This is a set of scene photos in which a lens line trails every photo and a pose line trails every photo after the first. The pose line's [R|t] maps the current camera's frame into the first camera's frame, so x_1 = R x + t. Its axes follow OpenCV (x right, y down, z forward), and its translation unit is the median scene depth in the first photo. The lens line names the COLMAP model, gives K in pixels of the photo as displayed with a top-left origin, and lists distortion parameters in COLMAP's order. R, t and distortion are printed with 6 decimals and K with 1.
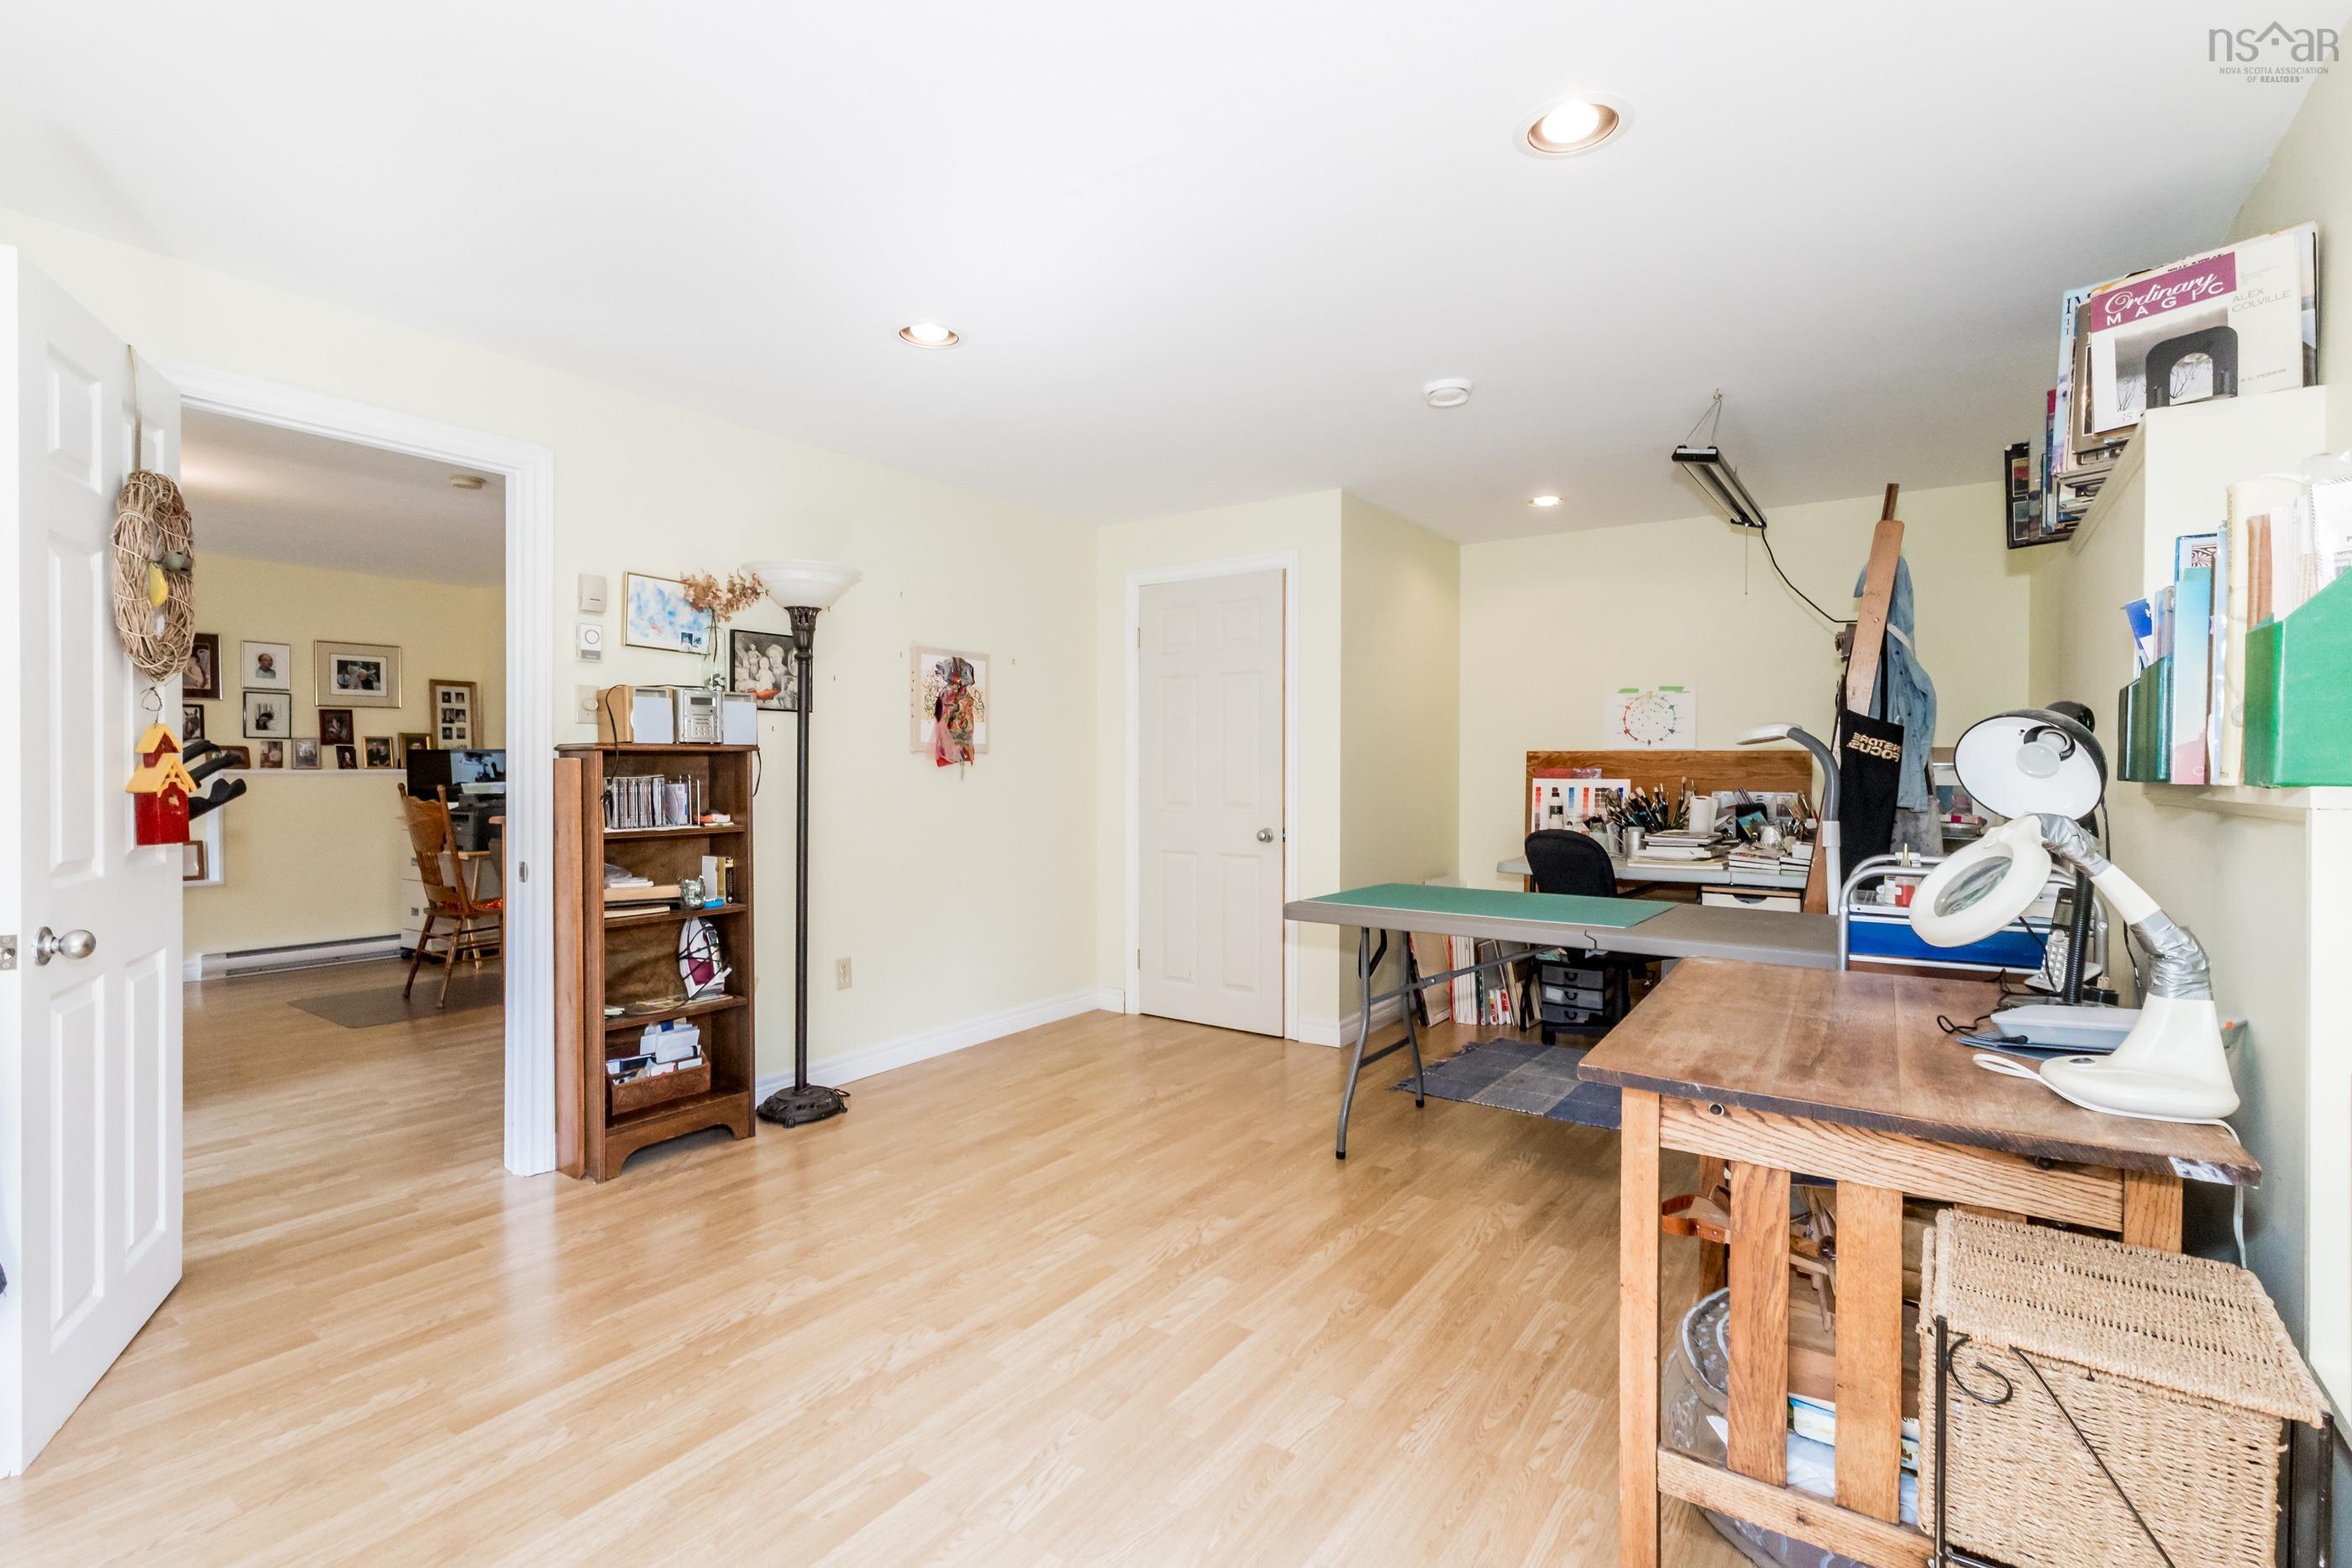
lens RADIAL K [[1078.6, 0, 1183.1], [0, 1078.6, 780.7], [0, 0, 1]] dist [0.002429, 0.000847]
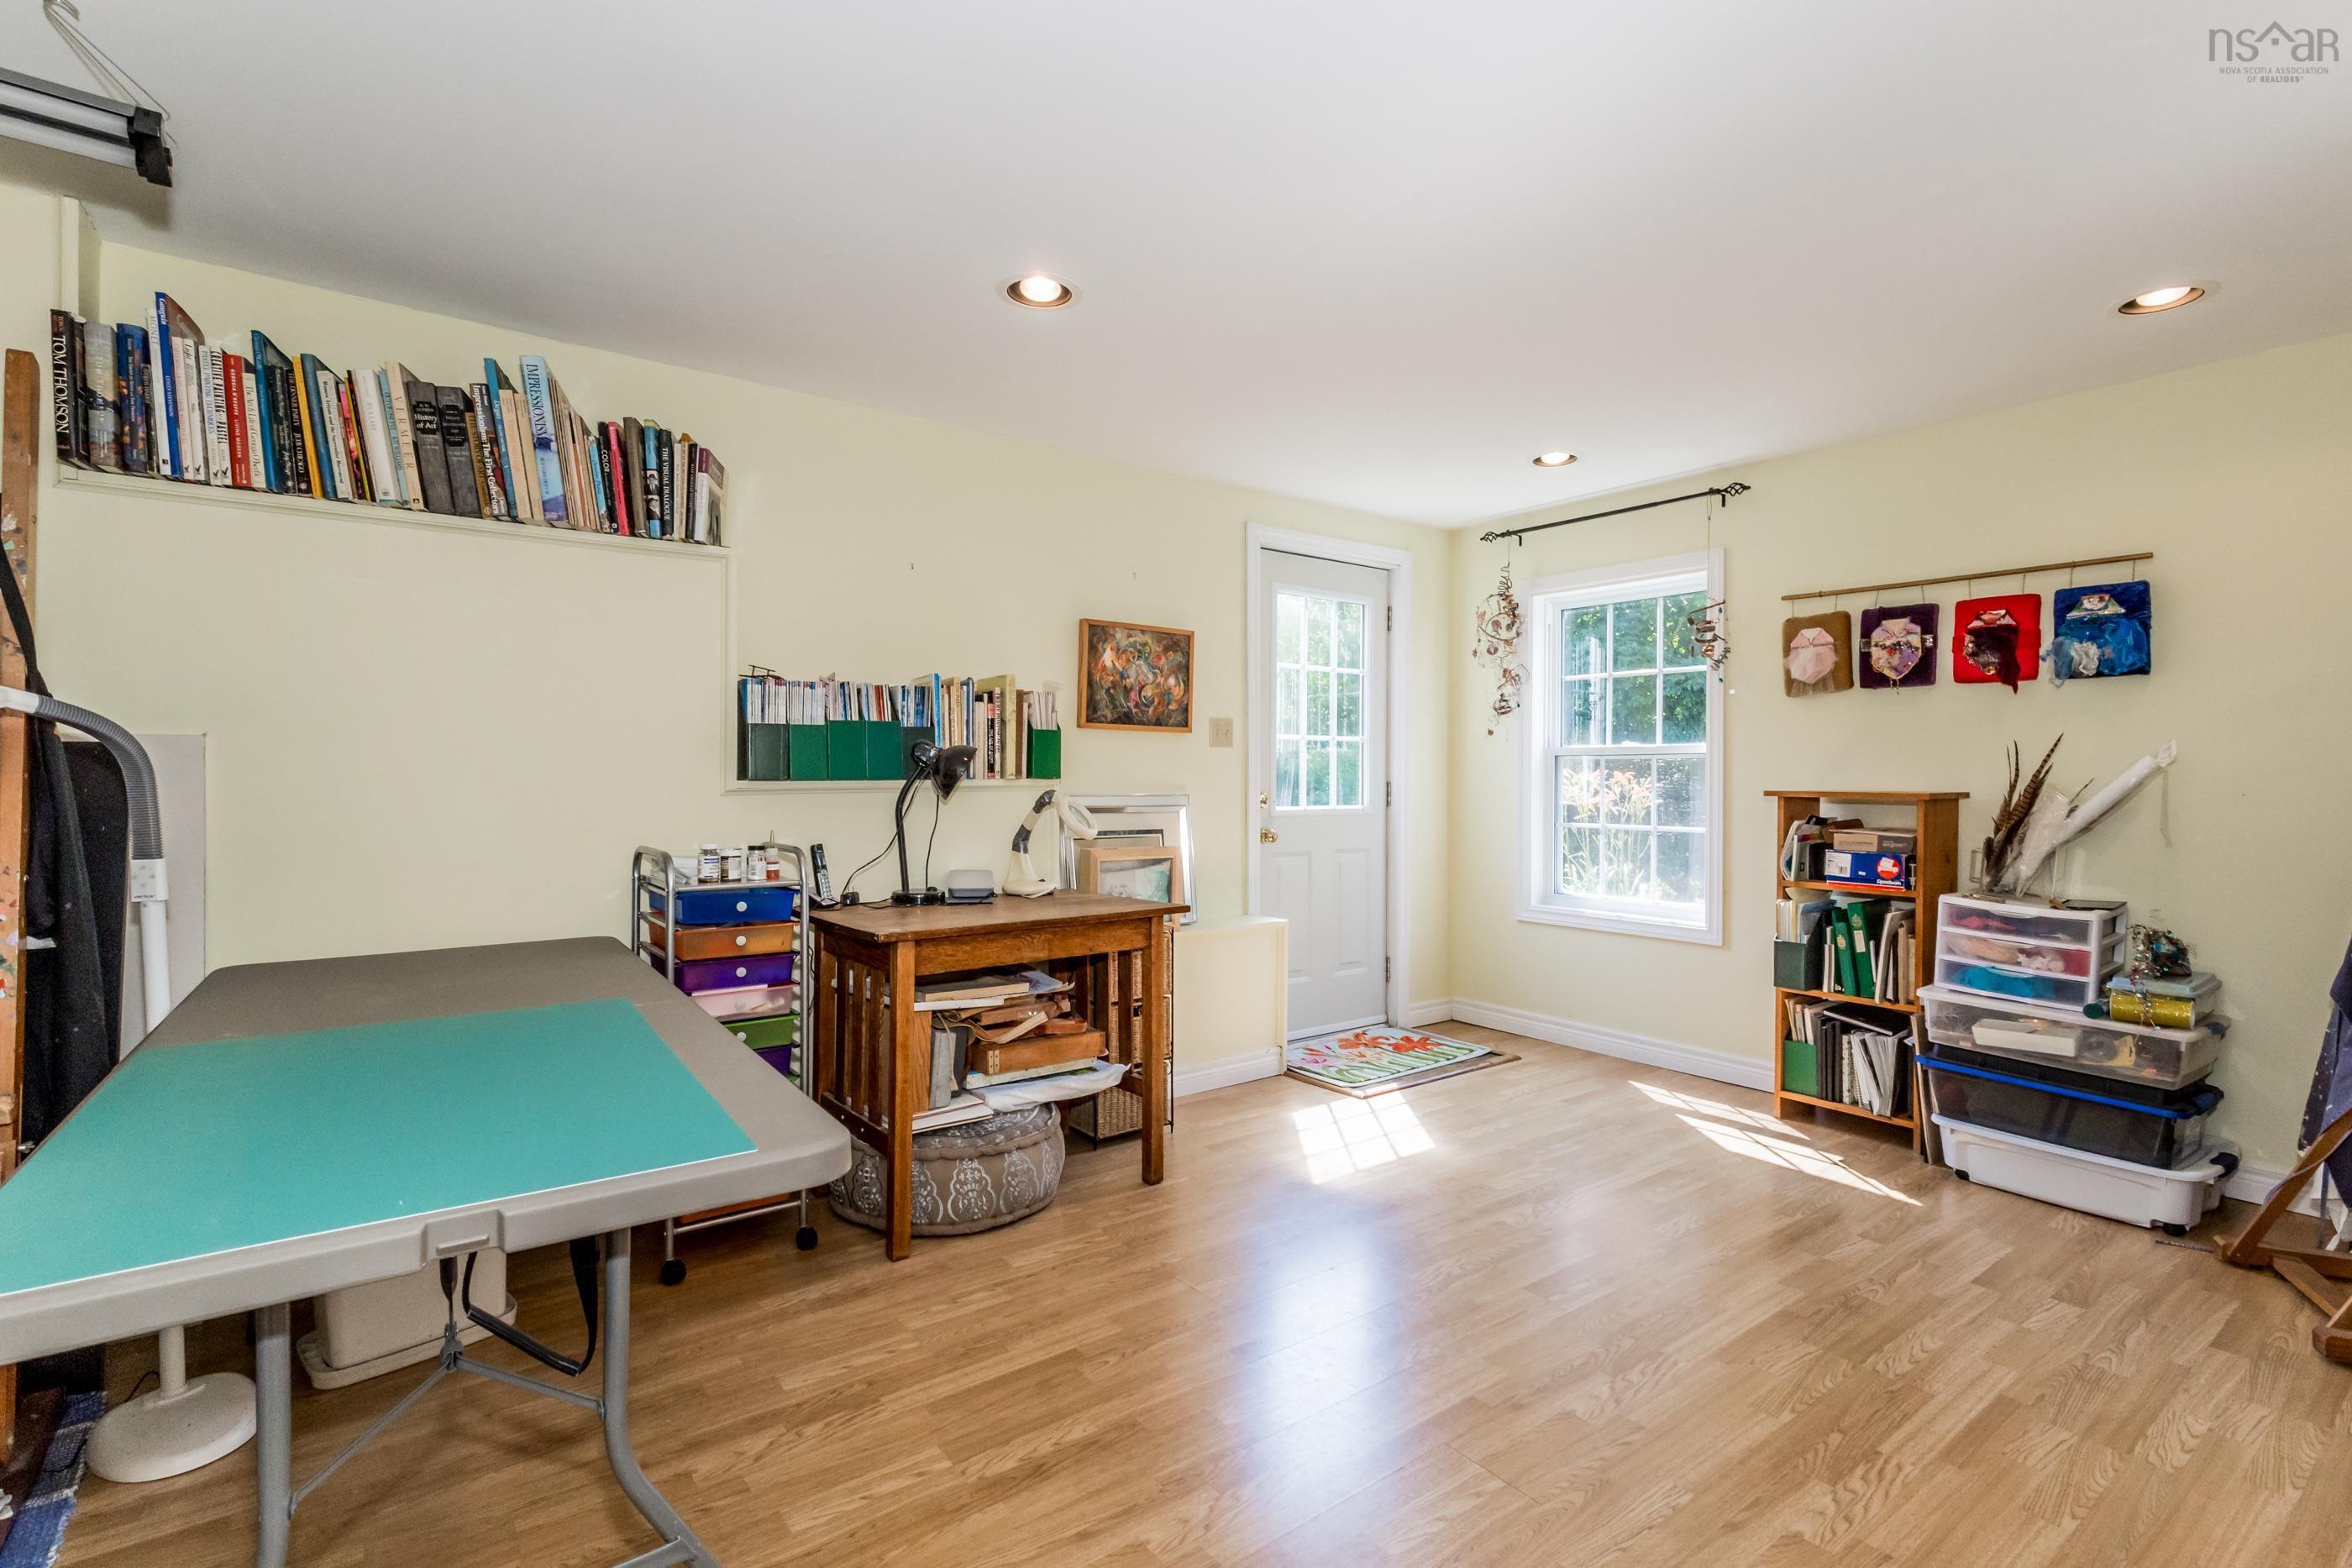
lens RADIAL K [[1078.6, 0, 1183.1], [0, 1078.6, 780.7], [0, 0, 1]] dist [0.002429, 0.000847]
pose [[-0.948842, -0.001132, 0.315748, -0.132332], [0.001904, 0.999955, 0.009308, -0.010157], [-0.315744, 0.009433, -0.948797, 1.257791]]
